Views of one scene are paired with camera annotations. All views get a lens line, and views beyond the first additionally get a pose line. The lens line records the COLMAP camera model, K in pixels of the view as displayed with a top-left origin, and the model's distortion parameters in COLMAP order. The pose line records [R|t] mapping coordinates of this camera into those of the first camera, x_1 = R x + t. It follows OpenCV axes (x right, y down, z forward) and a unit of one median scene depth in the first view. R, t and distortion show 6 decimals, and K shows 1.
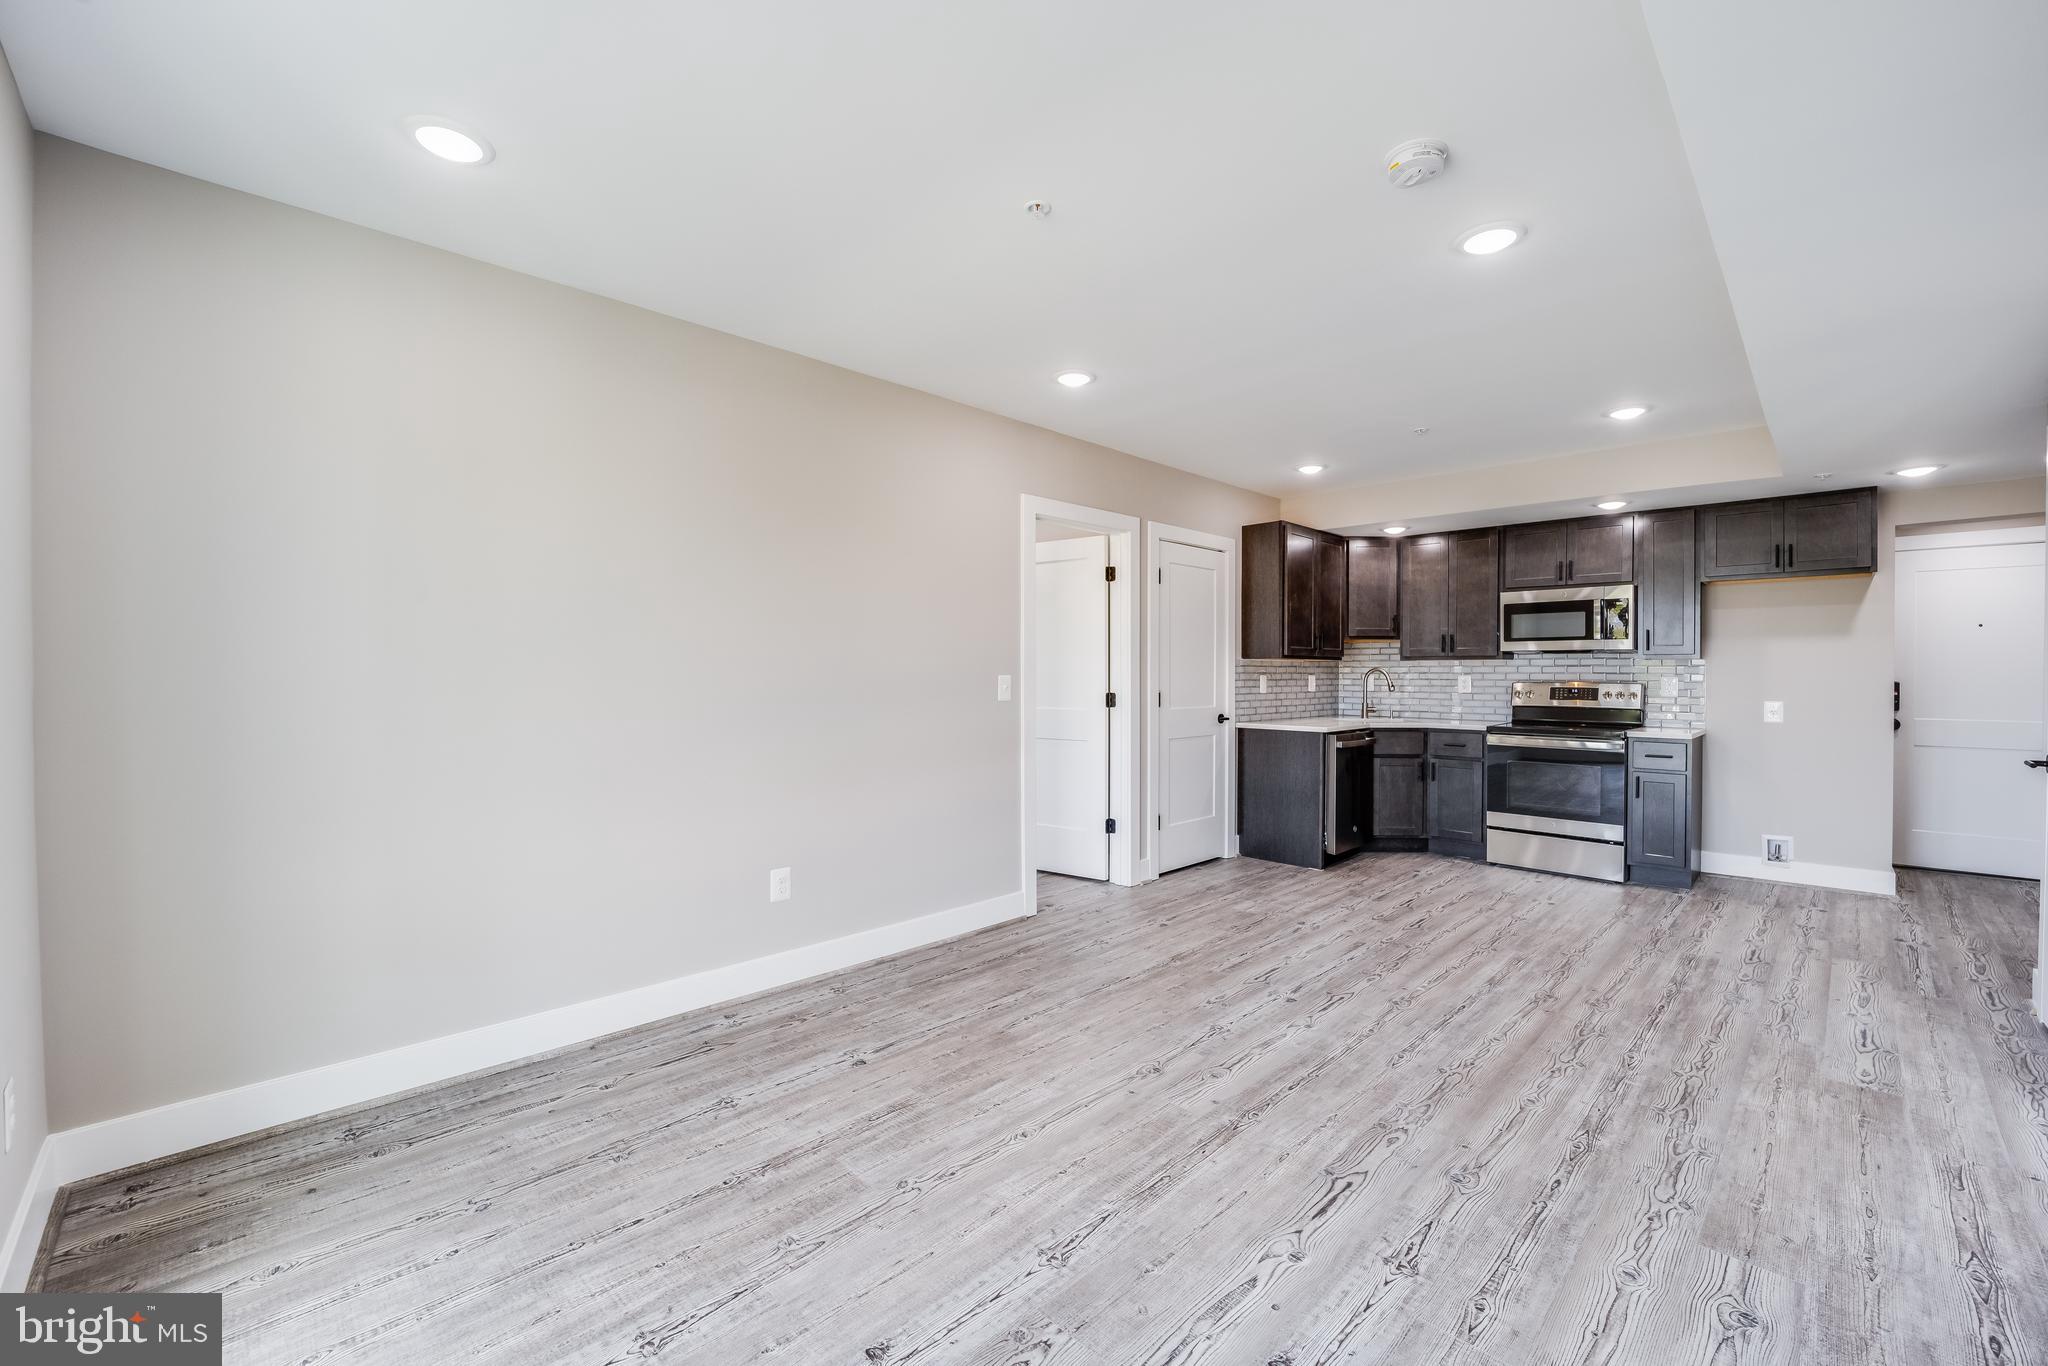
lens RADIAL K [[835.6, 0, 1022.5], [0, 835.6, 686.2], [0, 0, 1]] dist [-0.014922, -0.000194]
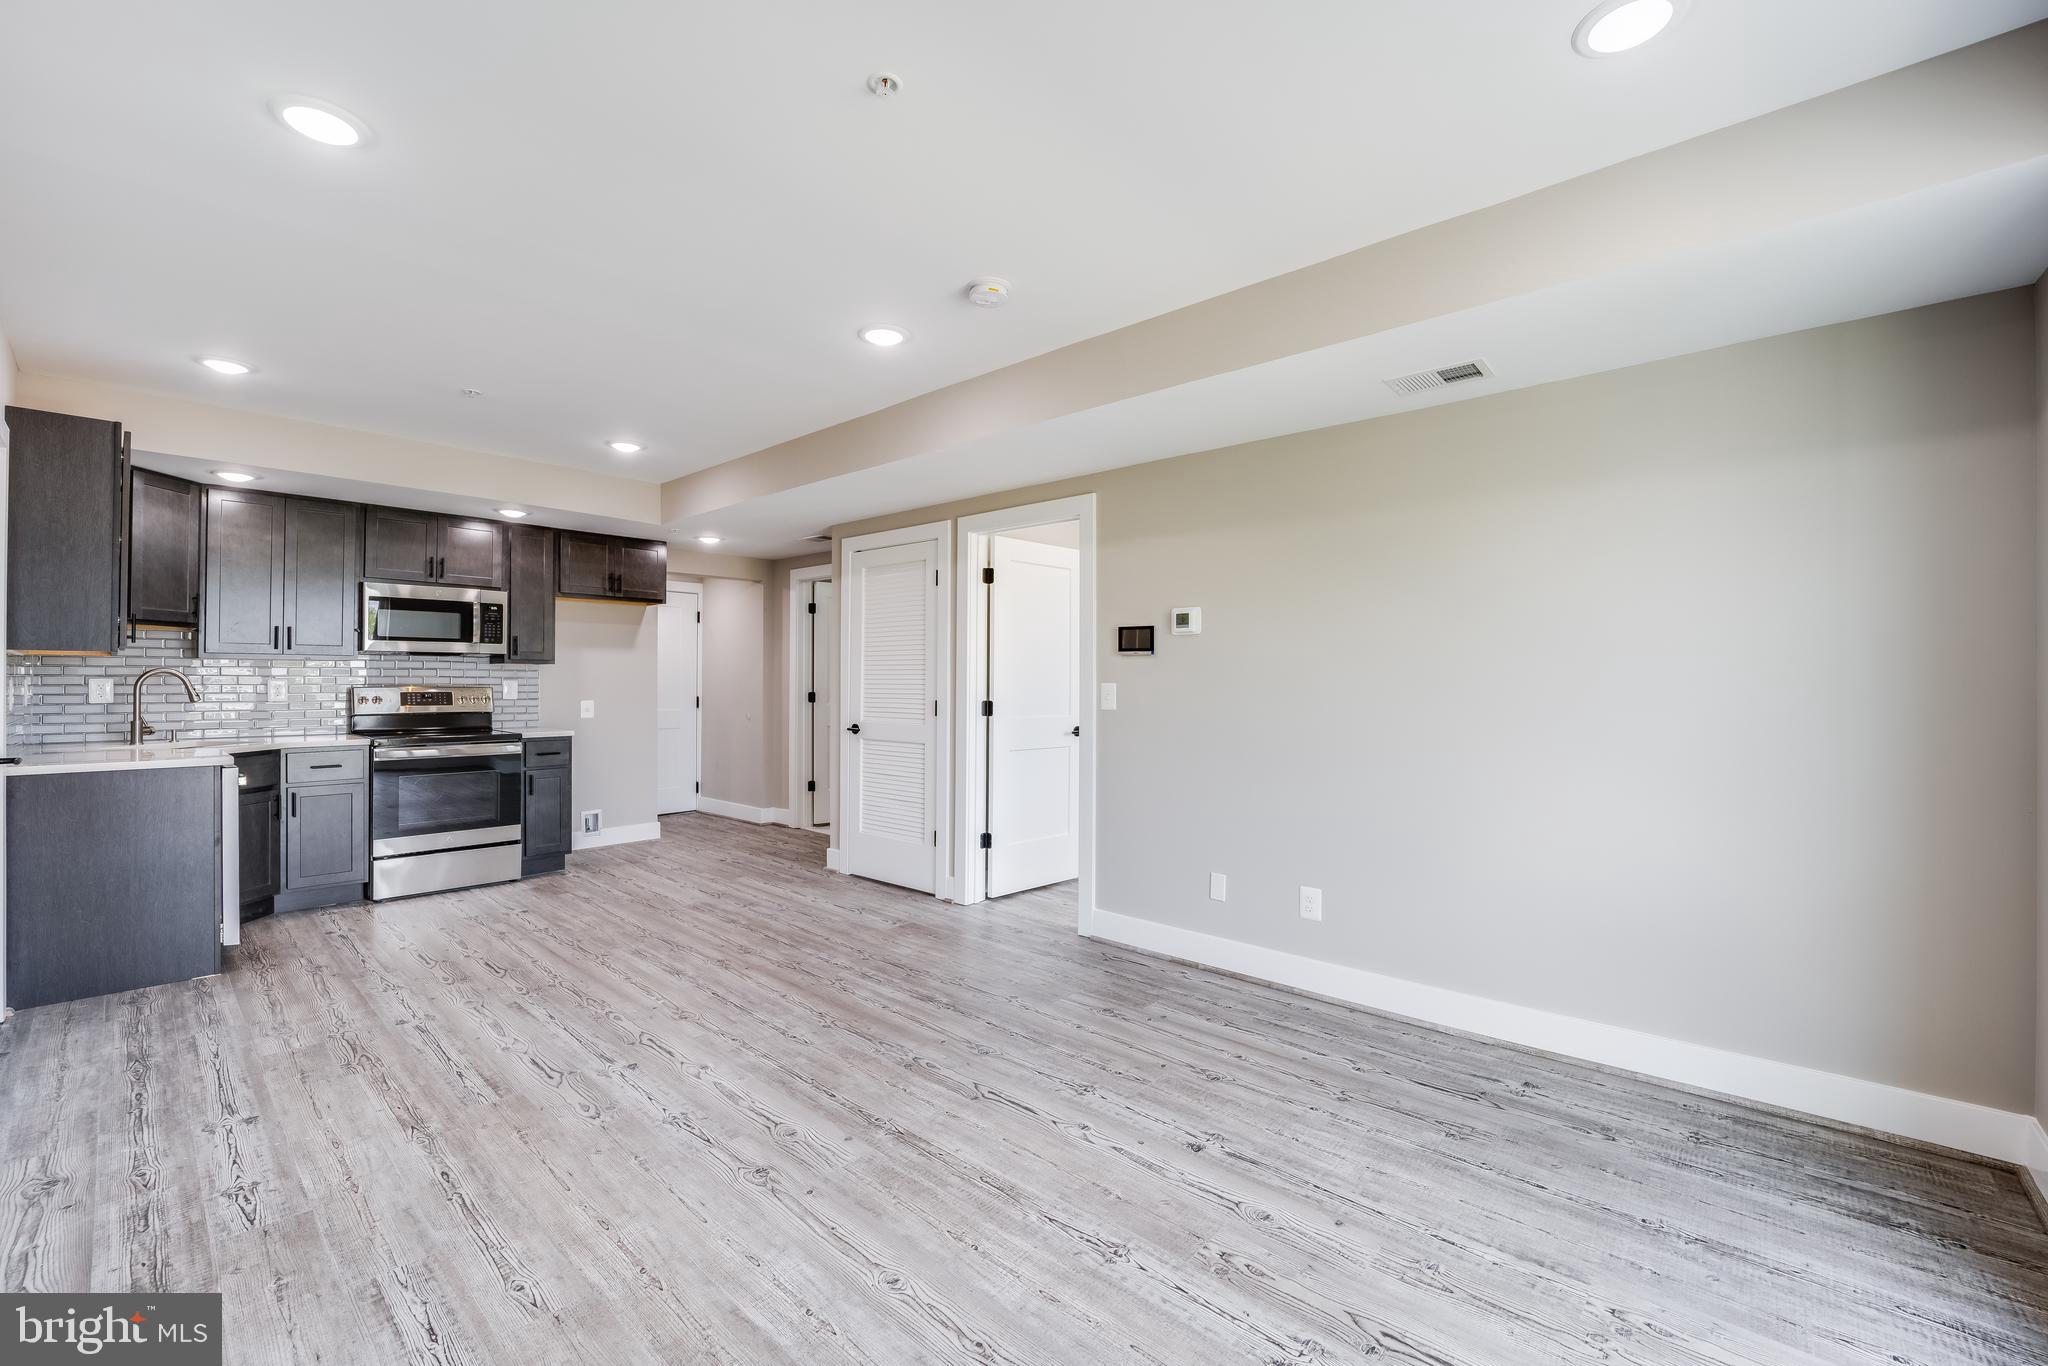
lens RADIAL K [[835.6, 0, 1034.2], [0, 835.6, 674.2], [0, 0, 1]] dist [-0.014922, -0.000194]
pose [[-0.058940, 0.004472, 0.998252, -0.412395], [0.011452, 0.999927, -0.003804, -0.009574], [-0.998196, 0.011208, -0.058987, 0.484170]]
